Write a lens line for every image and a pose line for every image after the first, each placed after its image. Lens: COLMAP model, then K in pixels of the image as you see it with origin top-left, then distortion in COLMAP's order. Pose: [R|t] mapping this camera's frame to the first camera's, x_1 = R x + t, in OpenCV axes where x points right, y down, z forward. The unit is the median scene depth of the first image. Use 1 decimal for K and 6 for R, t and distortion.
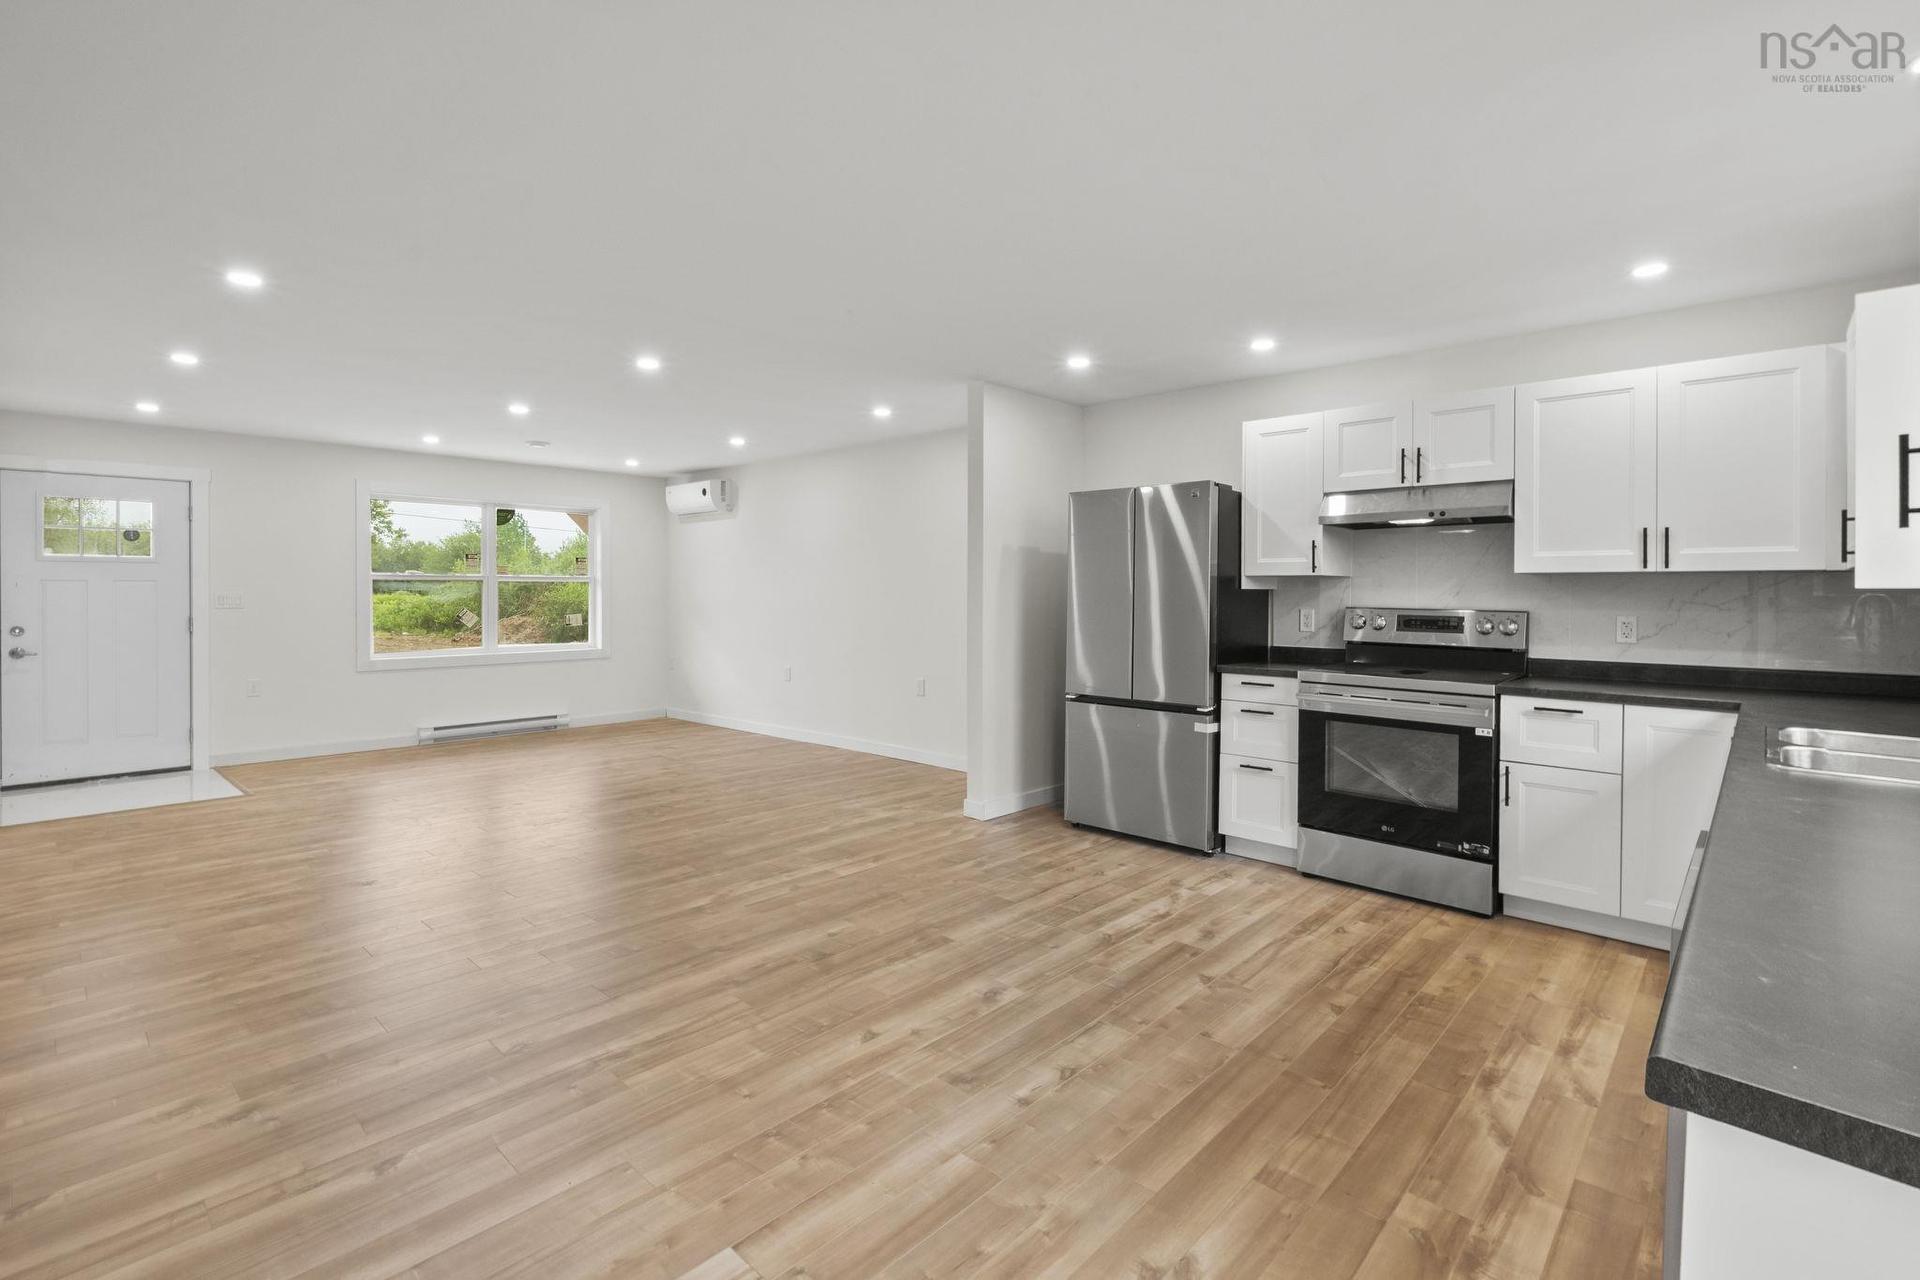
lens RADIAL K [[873.5, 0, 972.7], [0, 873.5, 594.3], [0, 0, 1]] dist [0.001641, -0.000709]
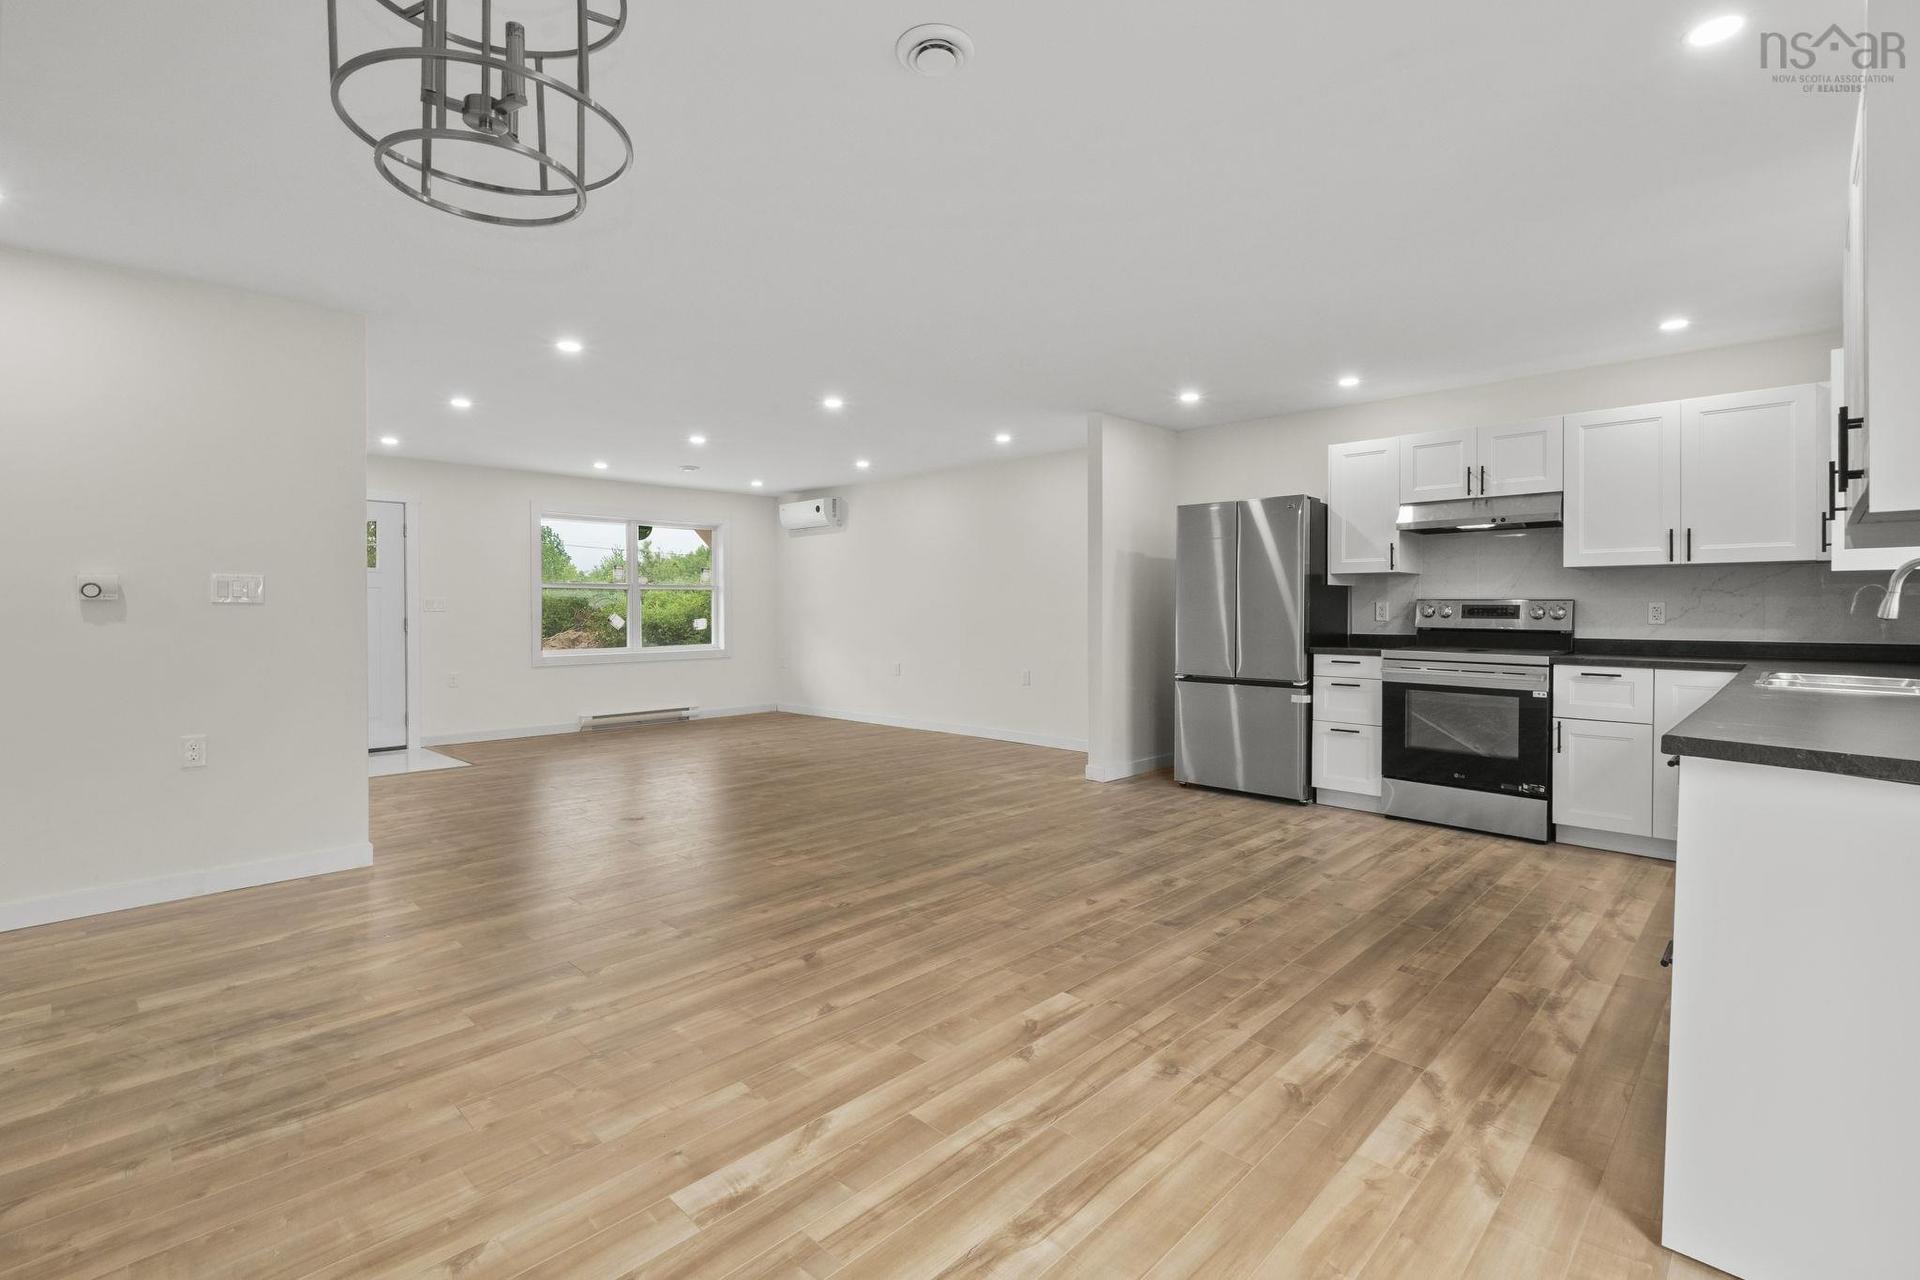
lens RADIAL K [[866.6, 0, 967.5], [0, 866.6, 611.5], [0, 0, 1]] dist [0.001125, -0.001541]
pose [[0.999515, -0.004634, -0.030779, -0.190394], [0.004670, 0.999989, 0.001085, 0.034123], [0.030774, -0.001228, 0.999526, -0.257888]]
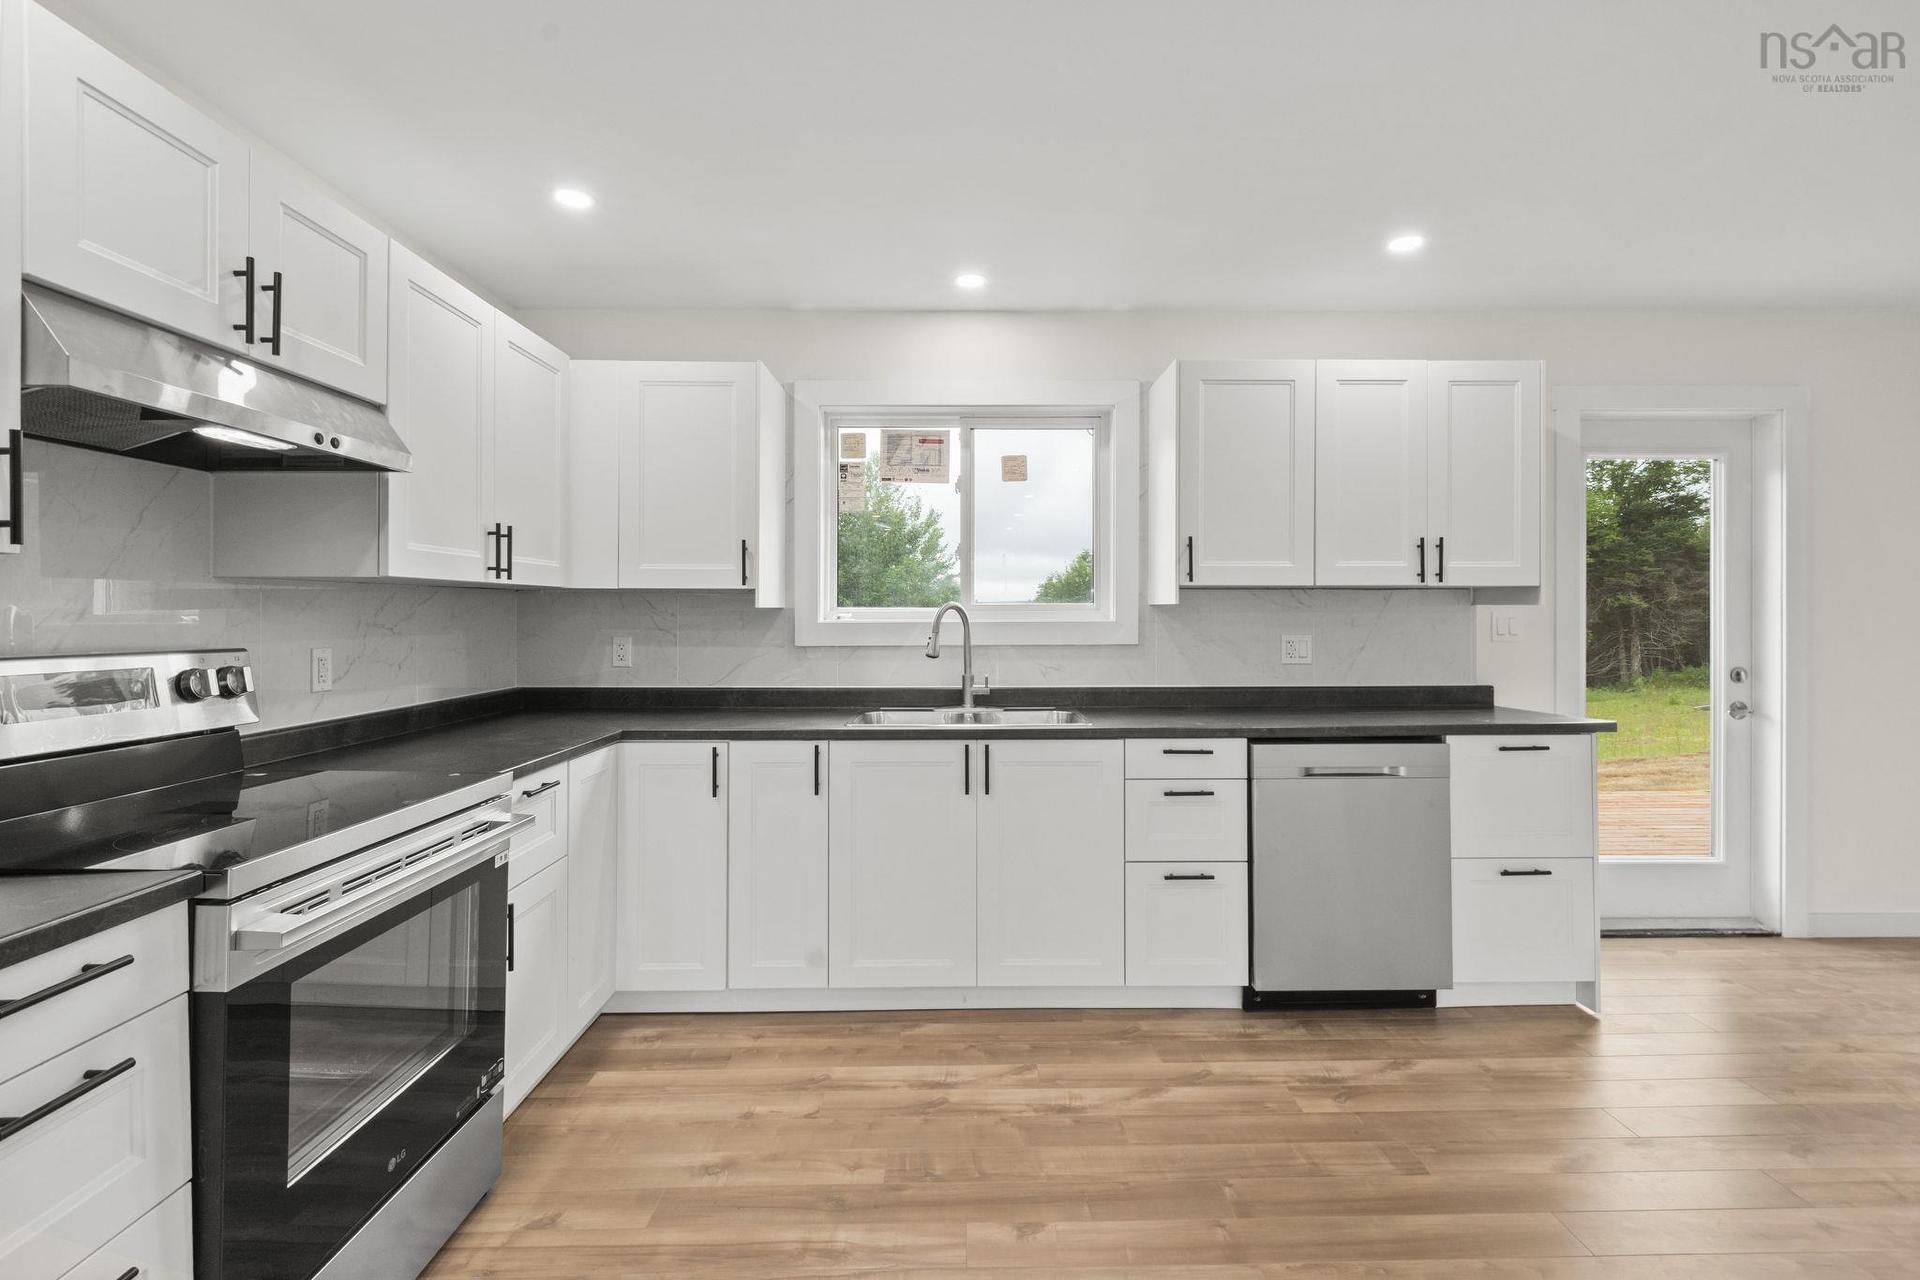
lens RADIAL K [[866.6, 0, 967.5], [0, 866.6, 611.5], [0, 0, 1]] dist [0.001125, -0.001541]
pose [[-0.681836, -0.005466, 0.731484, -0.030640], [-0.002211, 0.999983, 0.005411, -0.006080], [-0.731502, 0.002072, -0.681837, 1.151975]]
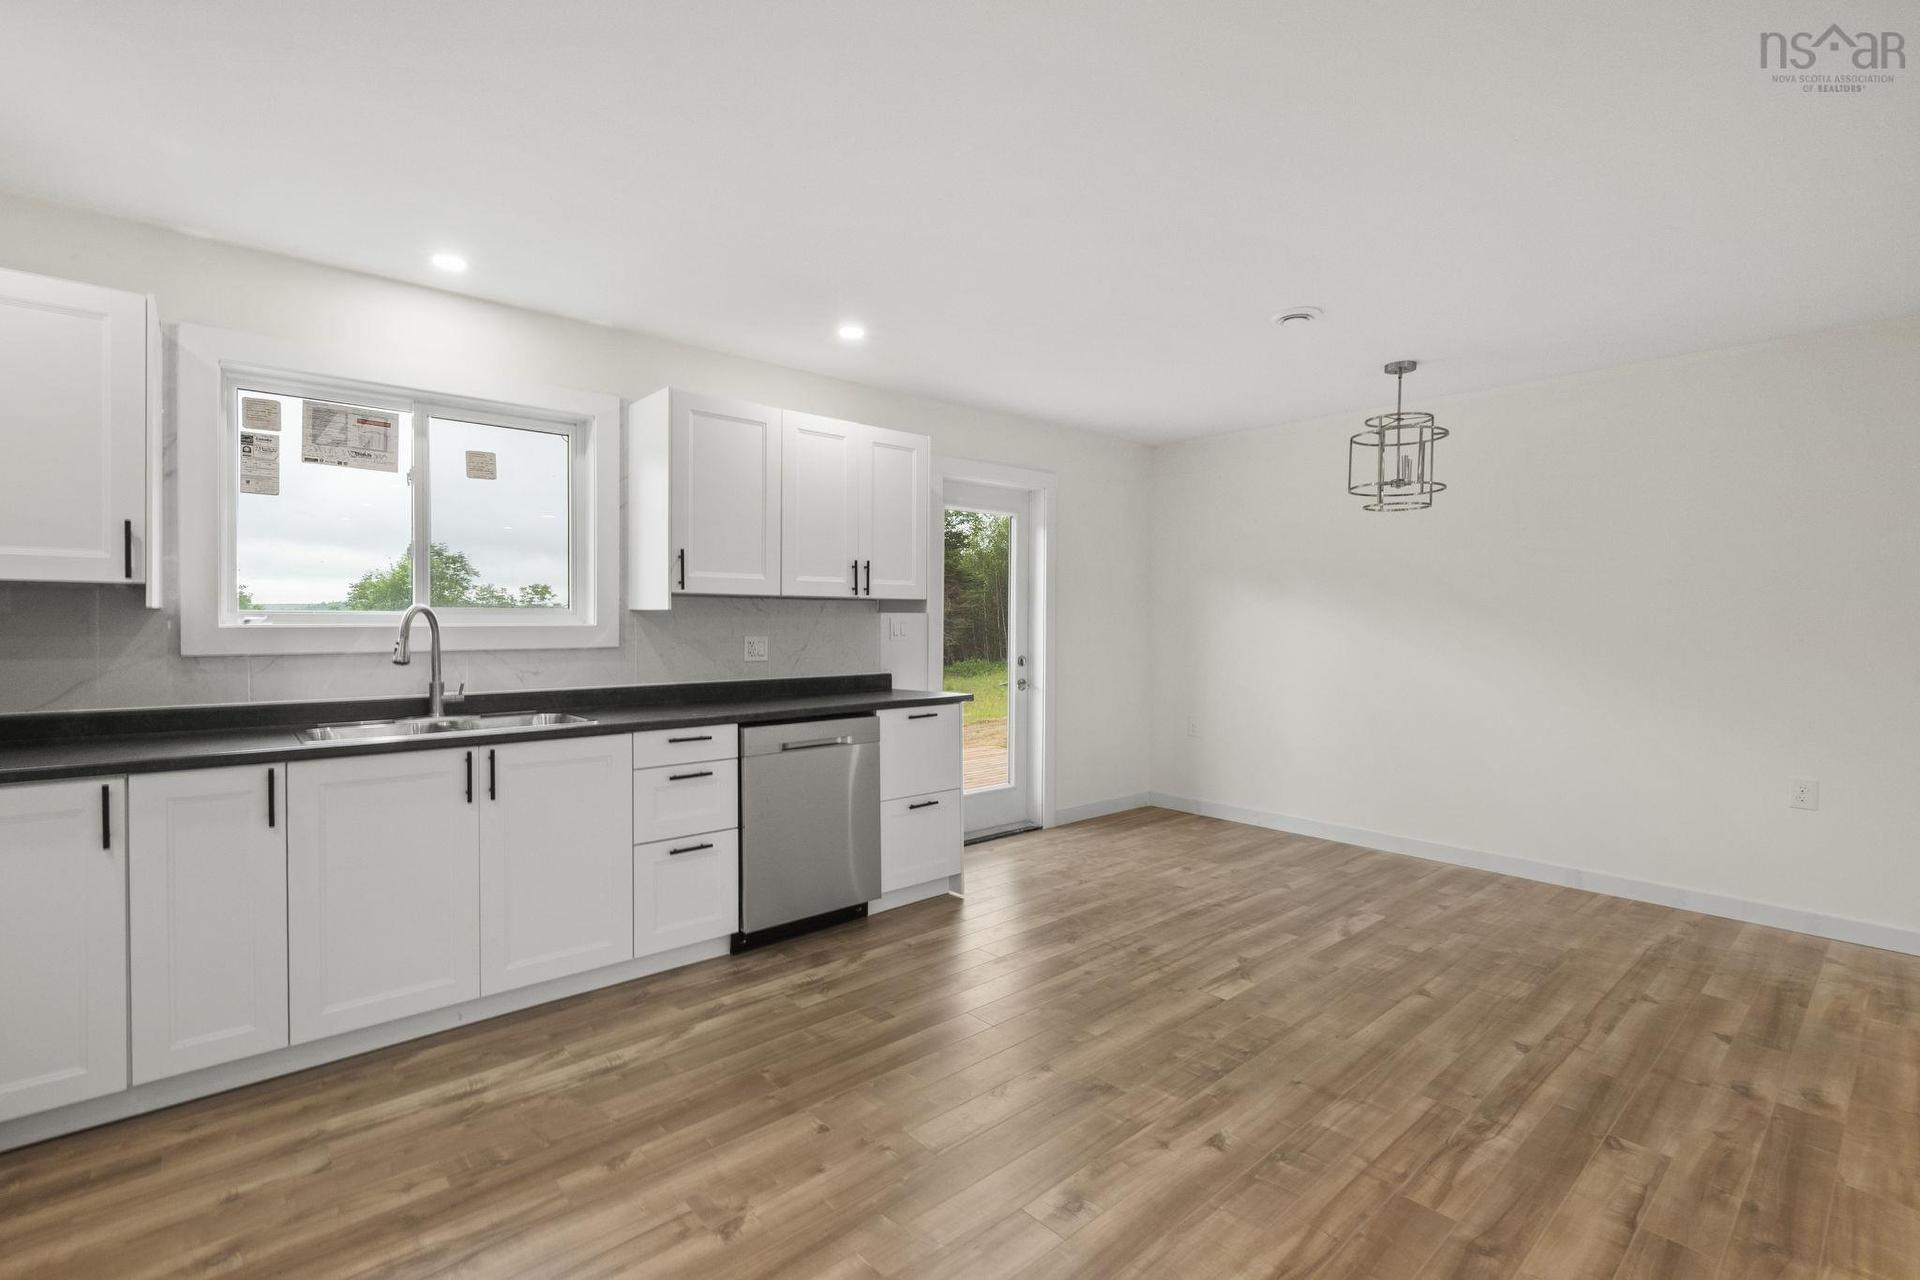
lens RADIAL K [[862.1, 0, 965.8], [0, 862.1, 634.8], [0, 0, 1]] dist [0.012933, -0.009534]
pose [[-0.993845, -0.012281, 0.110095, 0.027216], [-0.010167, 0.999753, 0.019744, -0.003282], [-0.110310, 0.018503, -0.993725, 1.321278]]
